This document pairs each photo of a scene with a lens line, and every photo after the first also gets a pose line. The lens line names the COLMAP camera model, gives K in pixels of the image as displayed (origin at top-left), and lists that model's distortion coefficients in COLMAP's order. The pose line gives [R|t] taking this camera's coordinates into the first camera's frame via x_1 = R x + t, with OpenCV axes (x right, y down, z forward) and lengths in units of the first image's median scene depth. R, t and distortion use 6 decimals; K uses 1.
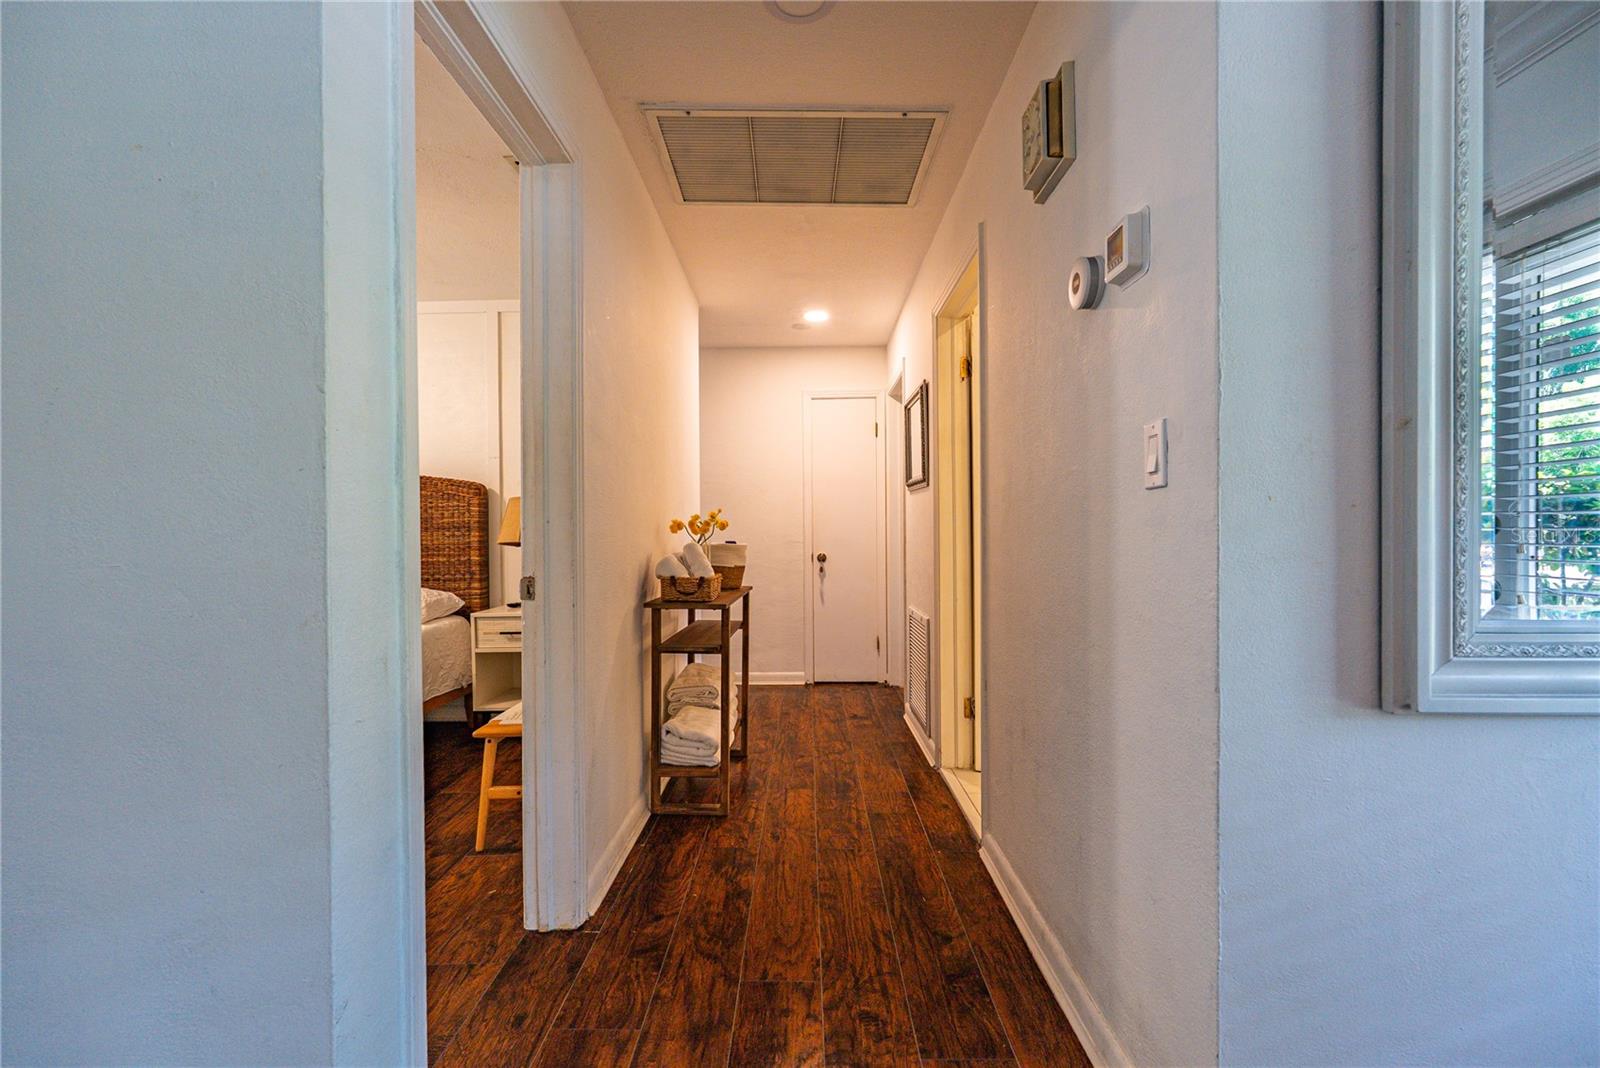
lens RADIAL K [[709.1, 0, 800.0], [0, 709.1, 534.0], [0, 0, 1]] dist [-0.000852, -0.000081]
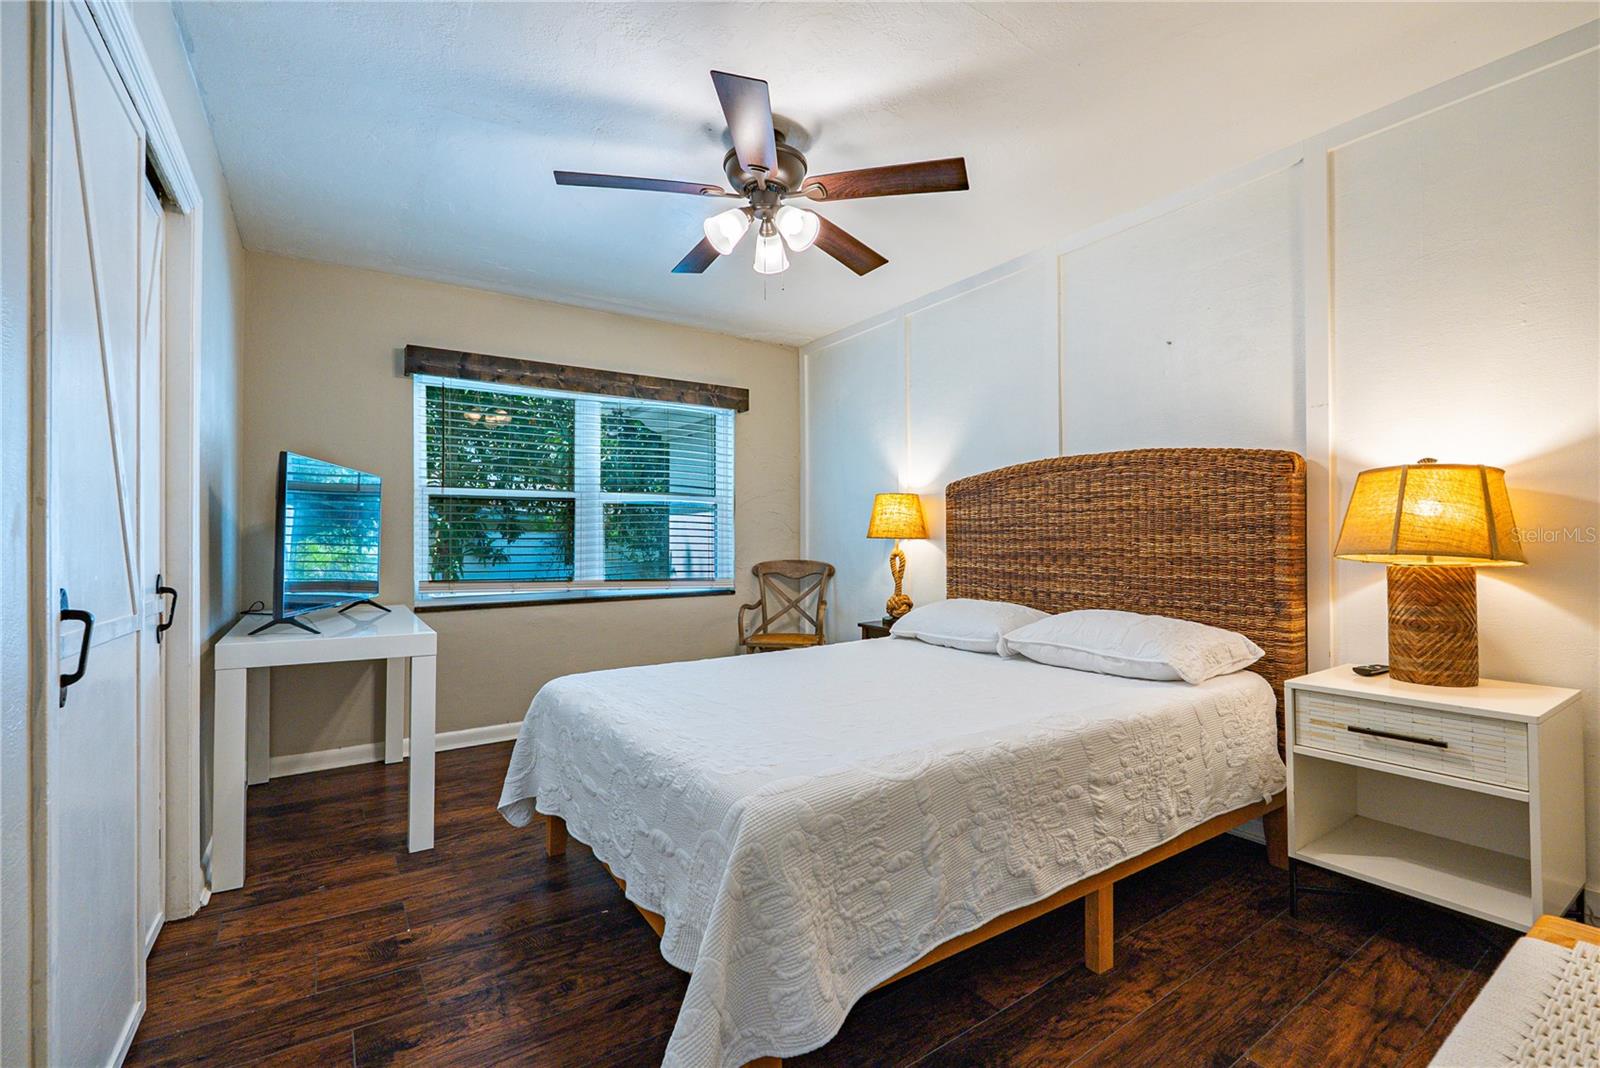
lens RADIAL K [[709.1, 0, 800.0], [0, 709.1, 534.0], [0, 0, 1]] dist [-0.000852, -0.000081]
pose [[0.567413, -0.000320, -0.823433, -0.210025], [-0.002131, 0.999996, -0.001857, -0.001197], [0.823431, 0.002809, 0.567410, 0.349774]]
